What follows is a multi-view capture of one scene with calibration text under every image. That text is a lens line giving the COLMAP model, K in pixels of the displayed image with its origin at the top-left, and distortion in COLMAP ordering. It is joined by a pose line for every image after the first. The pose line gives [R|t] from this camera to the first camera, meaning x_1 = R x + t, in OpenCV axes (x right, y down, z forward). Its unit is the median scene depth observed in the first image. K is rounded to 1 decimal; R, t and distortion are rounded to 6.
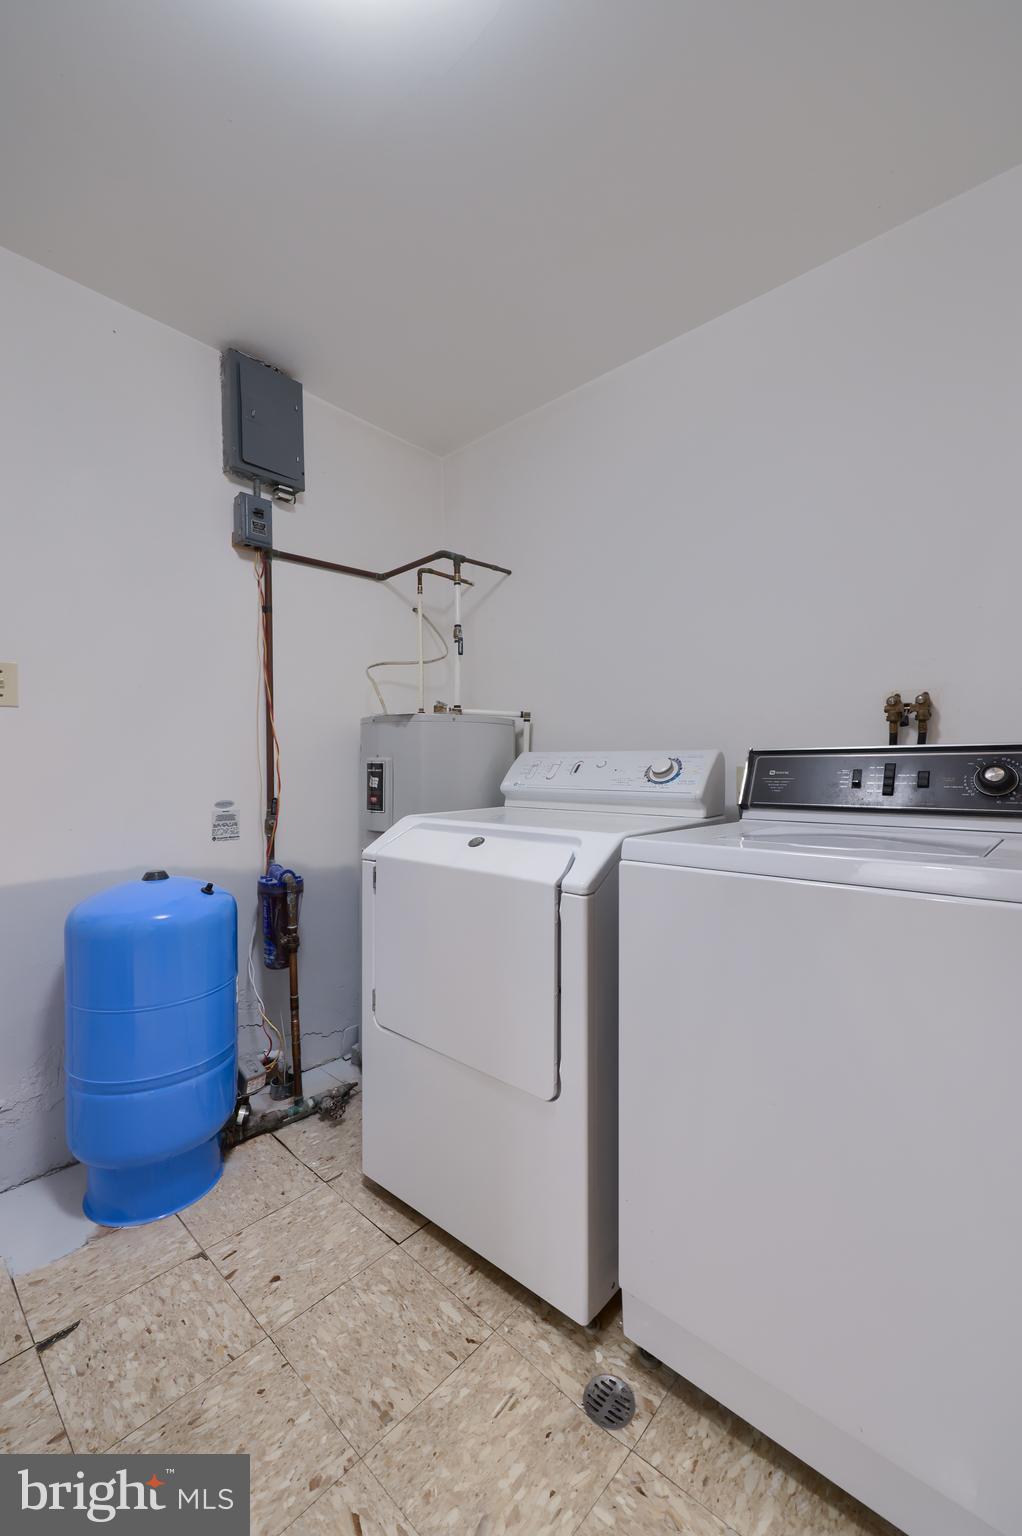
lens RADIAL K [[621.5, 0, 512.7], [0, 621.5, 771.8], [0, 0, 1]] dist [0.001878, -0.000289]
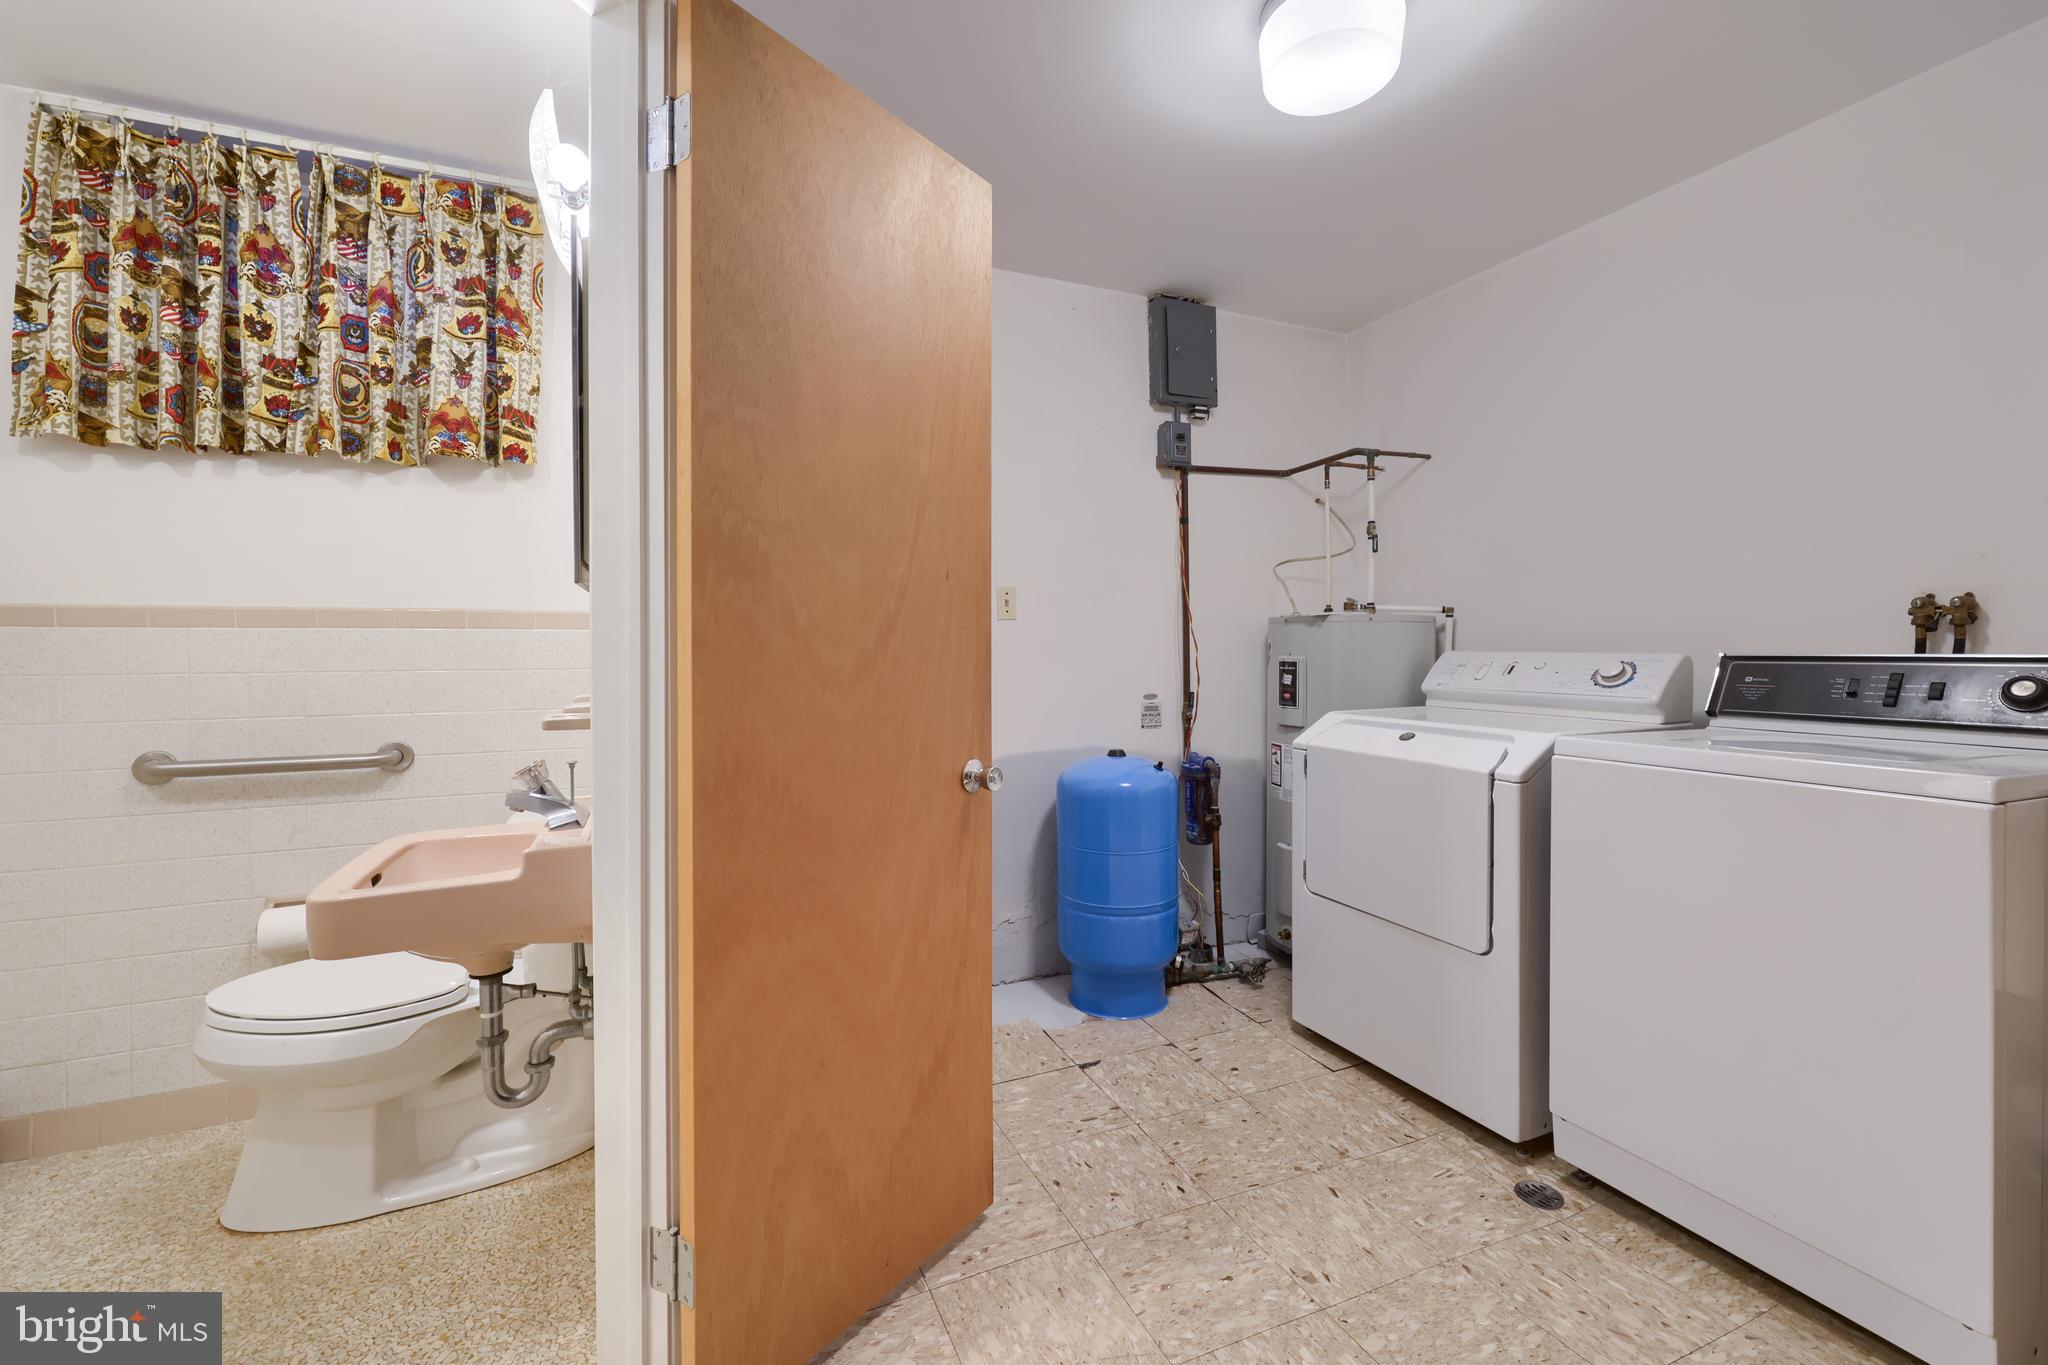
lens RADIAL K [[816.9, 0, 1018.5], [0, 816.9, 660.7], [0, 0, 1]] dist [0.008175, 0.000258]
pose [[0.905393, 0.005735, -0.424535, -0.057446], [-0.002736, 0.999967, 0.007673, -0.030396], [0.424565, -0.005786, 0.905379, -0.561475]]
